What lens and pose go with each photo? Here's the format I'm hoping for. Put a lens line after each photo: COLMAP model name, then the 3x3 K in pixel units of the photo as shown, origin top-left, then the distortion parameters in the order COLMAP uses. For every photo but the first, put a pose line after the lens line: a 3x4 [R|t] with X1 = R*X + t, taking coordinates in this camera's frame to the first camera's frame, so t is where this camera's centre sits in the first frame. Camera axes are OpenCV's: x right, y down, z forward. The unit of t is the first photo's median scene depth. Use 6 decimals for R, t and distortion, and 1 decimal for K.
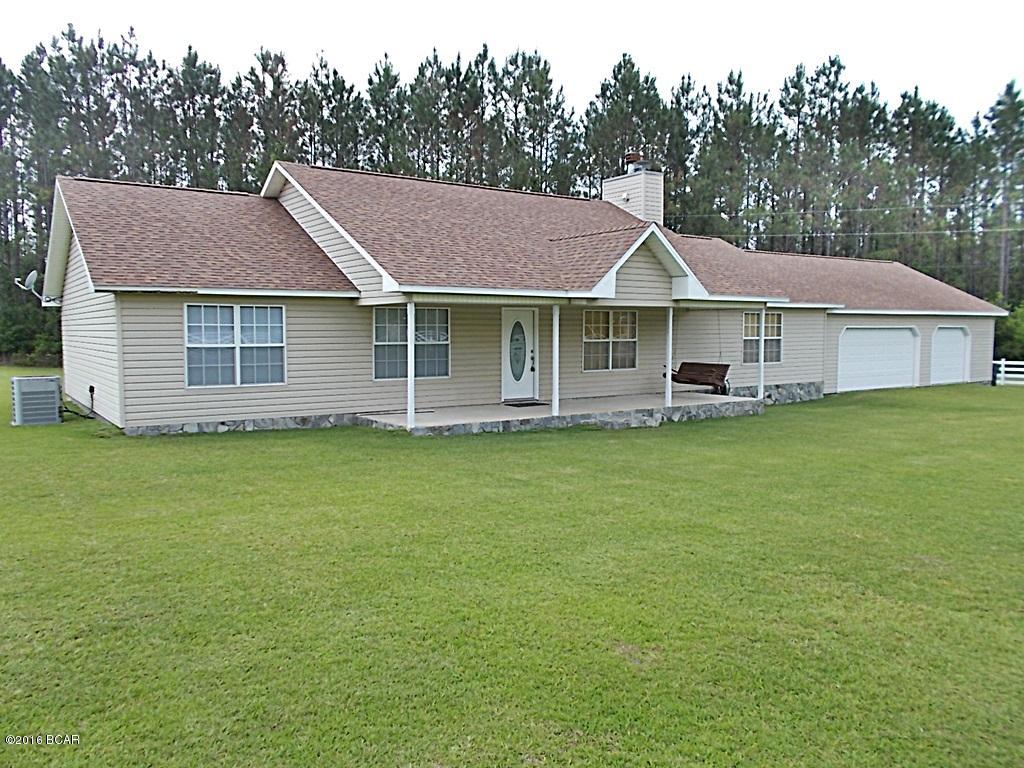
lens RADIAL K [[787.2, 0, 512.2], [0, 787.2, 388.7], [0, 0, 1]] dist [-0.000327, 0.004387]
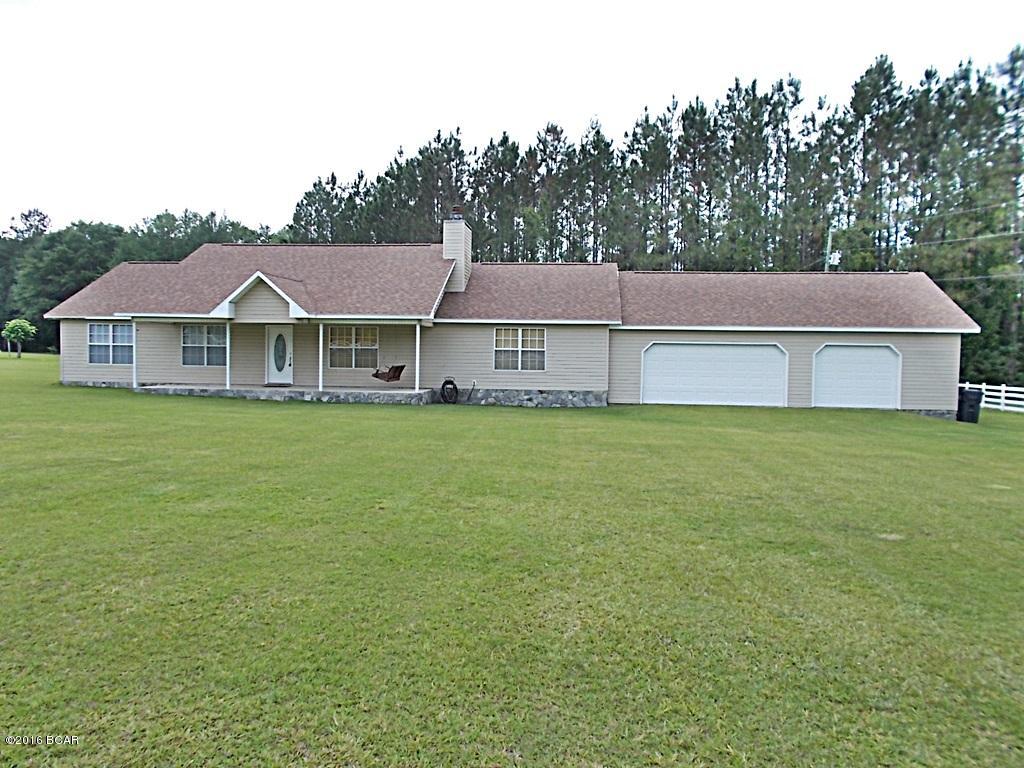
lens RADIAL K [[787.2, 0, 512.5], [0, 787.2, 380.6], [0, 0, 1]] dist [-0.000327, 0.004387]
pose [[0.757568, 0.036954, -0.651710, 1.287609], [-0.064525, 0.997746, -0.018430, 0.006164], [0.649559, 0.056013, 0.758245, 0.107962]]
